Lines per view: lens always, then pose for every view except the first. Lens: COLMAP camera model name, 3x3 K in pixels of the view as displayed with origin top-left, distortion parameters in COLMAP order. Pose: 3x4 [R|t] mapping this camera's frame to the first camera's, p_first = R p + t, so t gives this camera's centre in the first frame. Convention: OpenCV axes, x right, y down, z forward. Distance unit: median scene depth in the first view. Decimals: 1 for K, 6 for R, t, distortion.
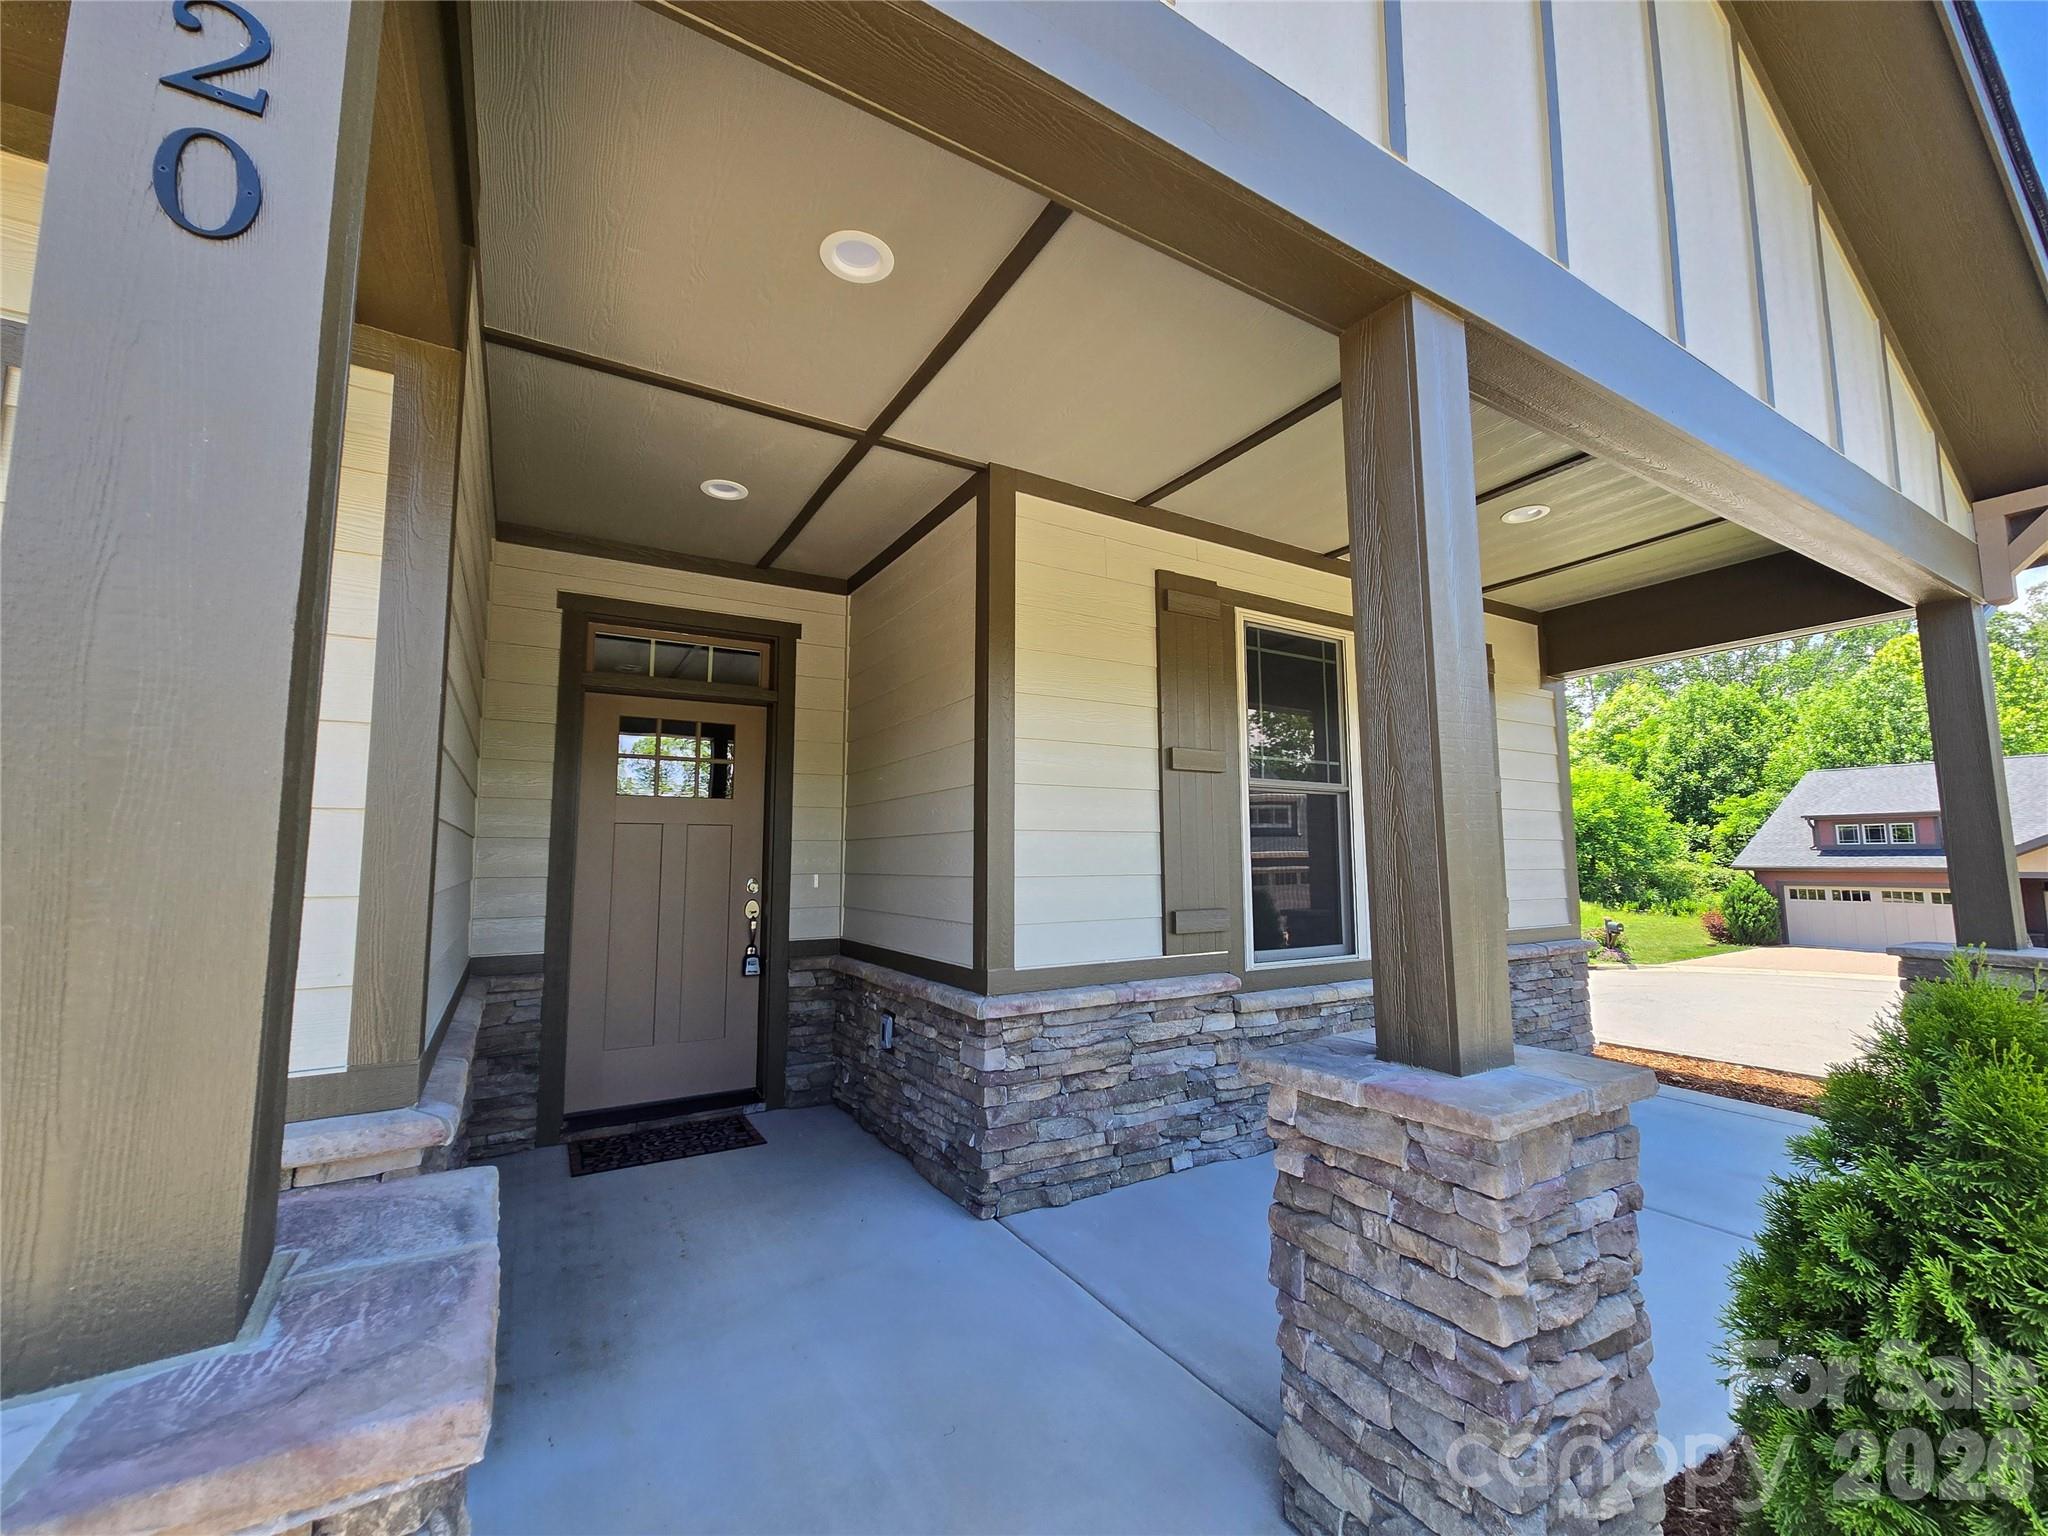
lens RADIAL K [[848.9, 0, 1034.2], [0, 848.9, 778.0], [0, 0, 1]] dist [-0.000485, 0.000050]
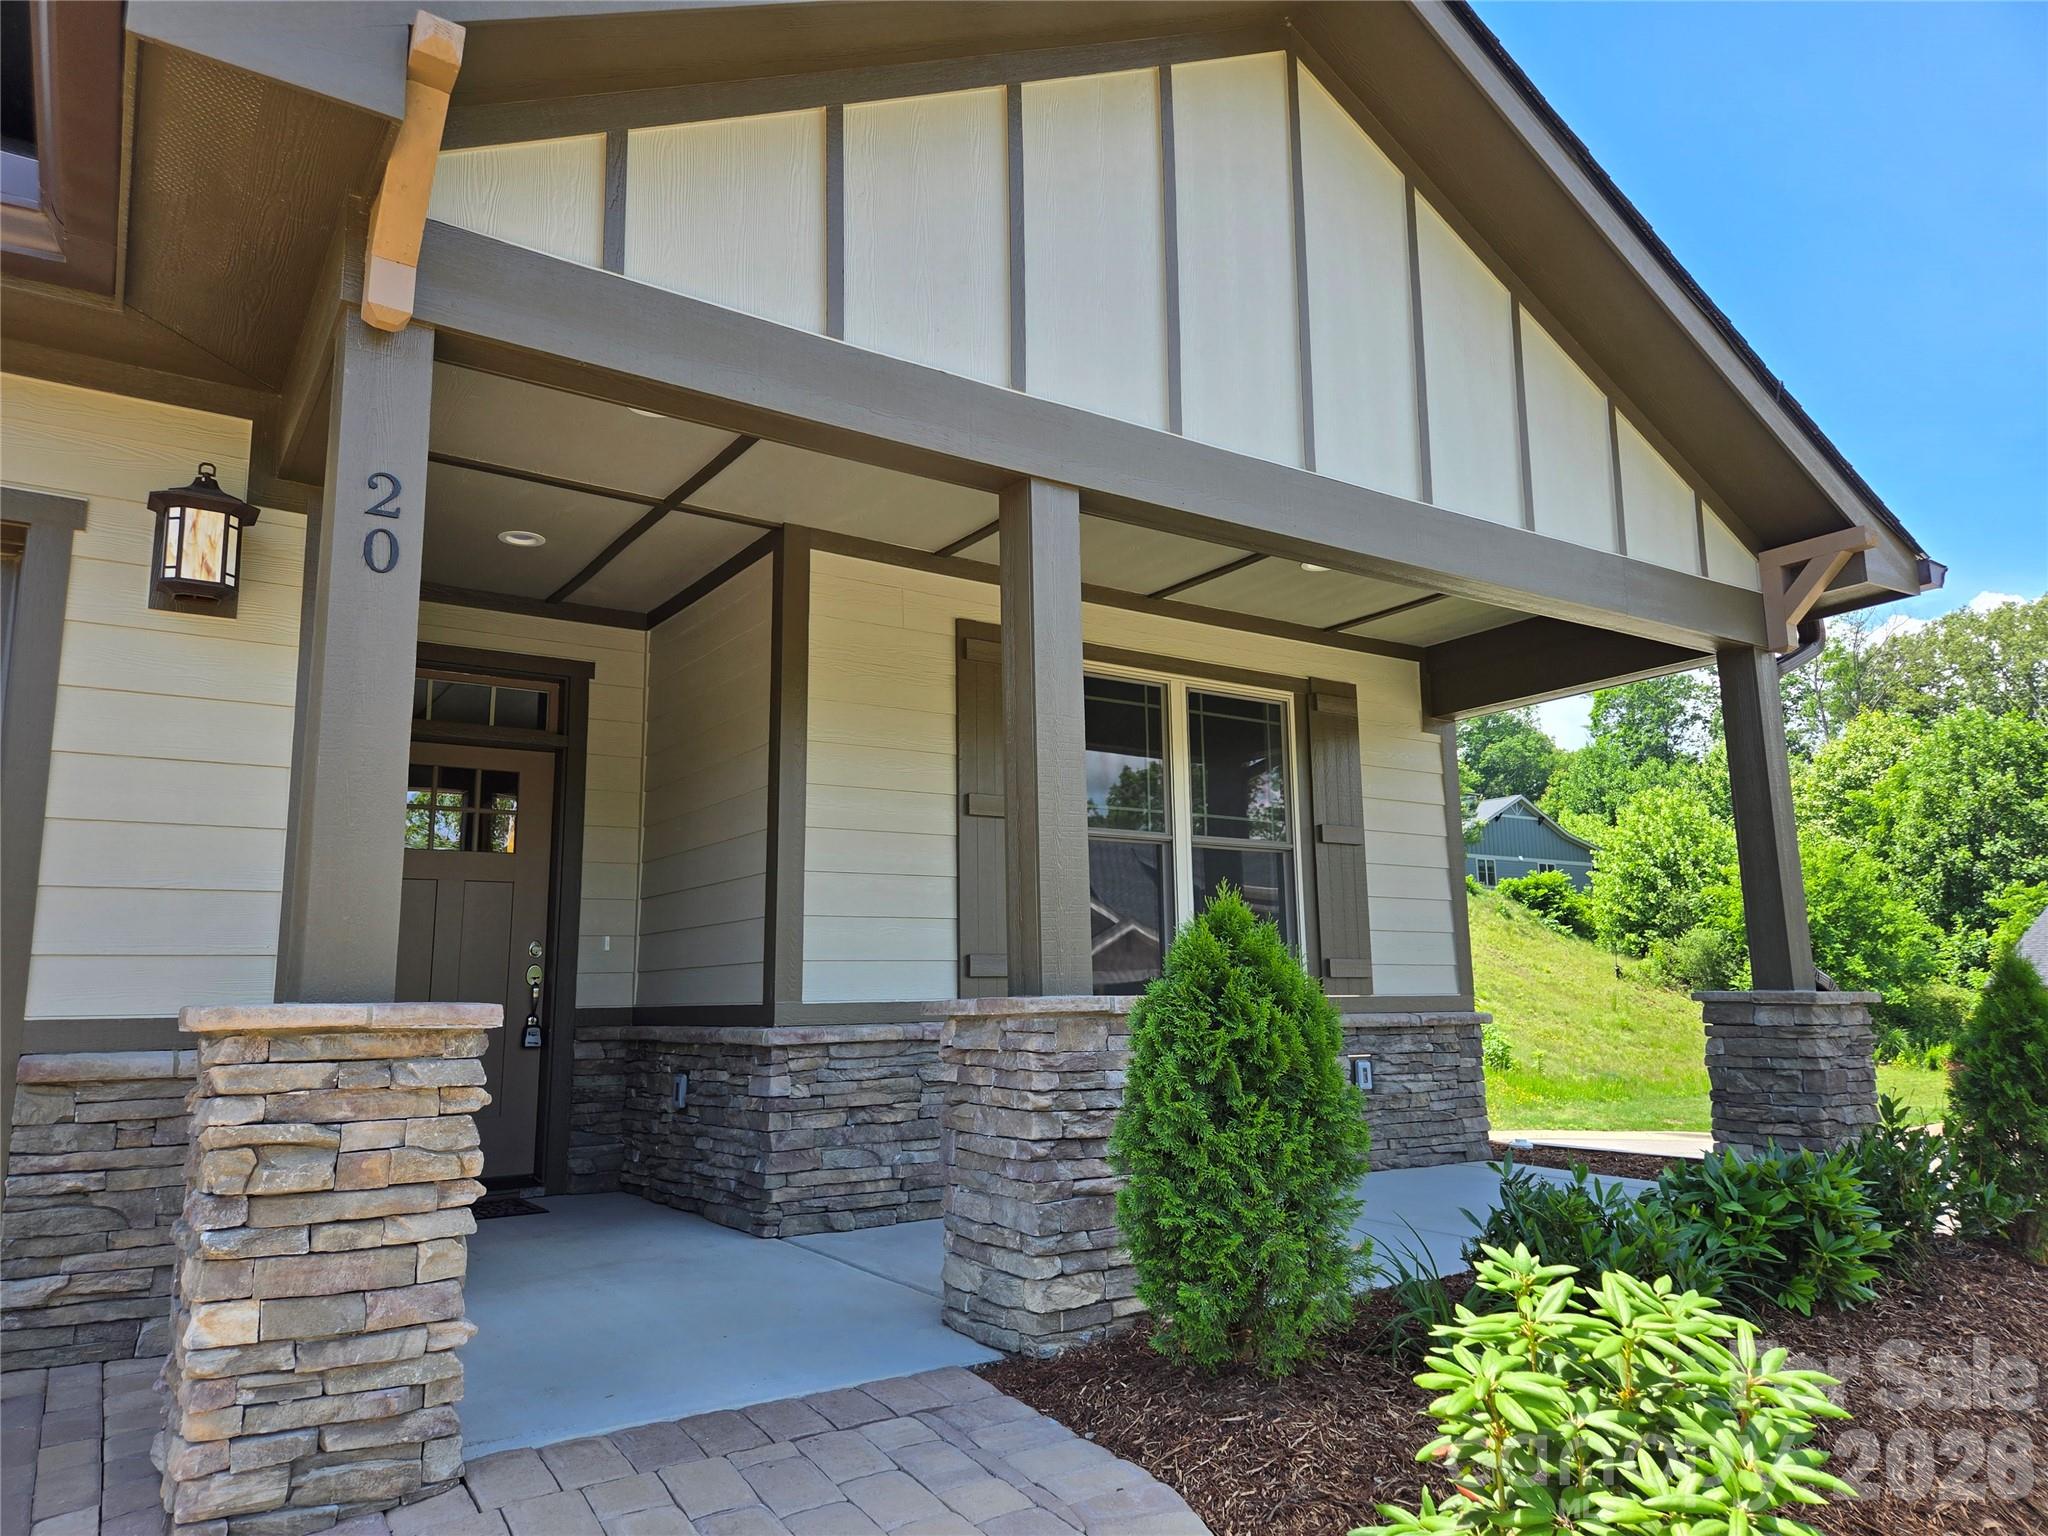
lens RADIAL K [[1366.7, 0, 1017.0], [0, 1366.7, 772.6], [0, 0, 1]] dist [0.078674, -0.057990]
pose [[0.998967, -0.001335, 0.045412, 0.151270], [0.004304, 0.997853, -0.065348, 0.048525], [-0.045227, 0.065476, 0.996829, -0.660177]]
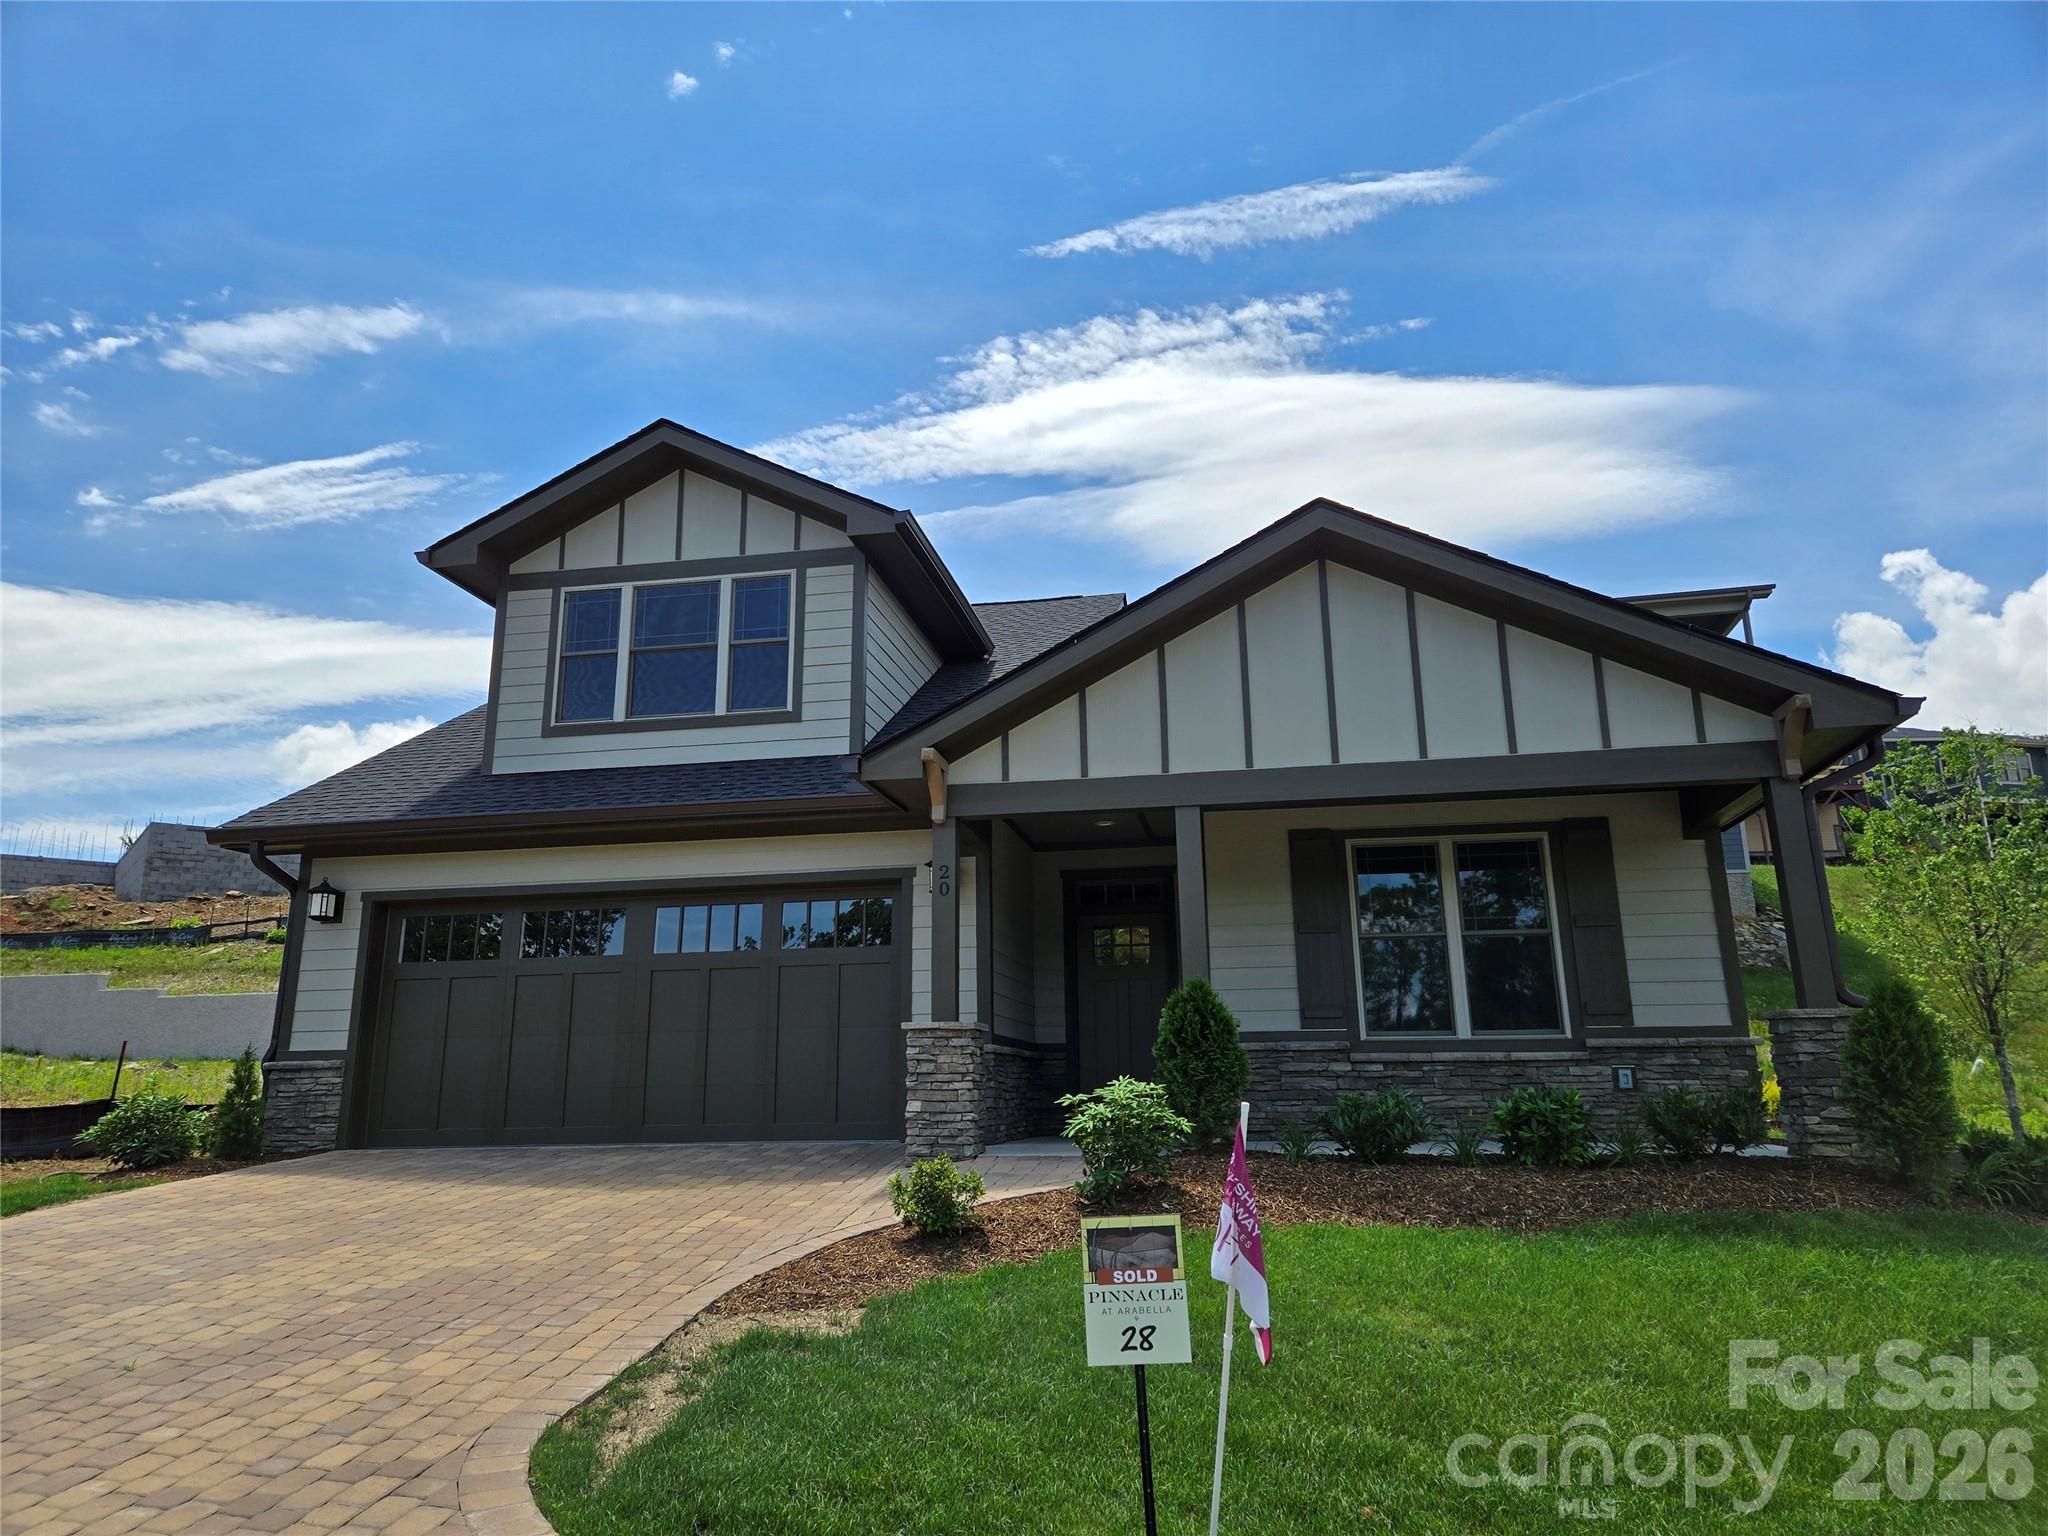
lens RADIAL K [[1366.9, 0, 1019.6], [0, 1366.9, 747.7], [0, 0, 1]] dist [0.081474, -0.060317]
pose [[0.748874, -0.170500, -0.640405, 1.845192], [0.074124, 0.981824, -0.174720, 0.078531], [0.658555, 0.083374, 0.747900, -1.897371]]
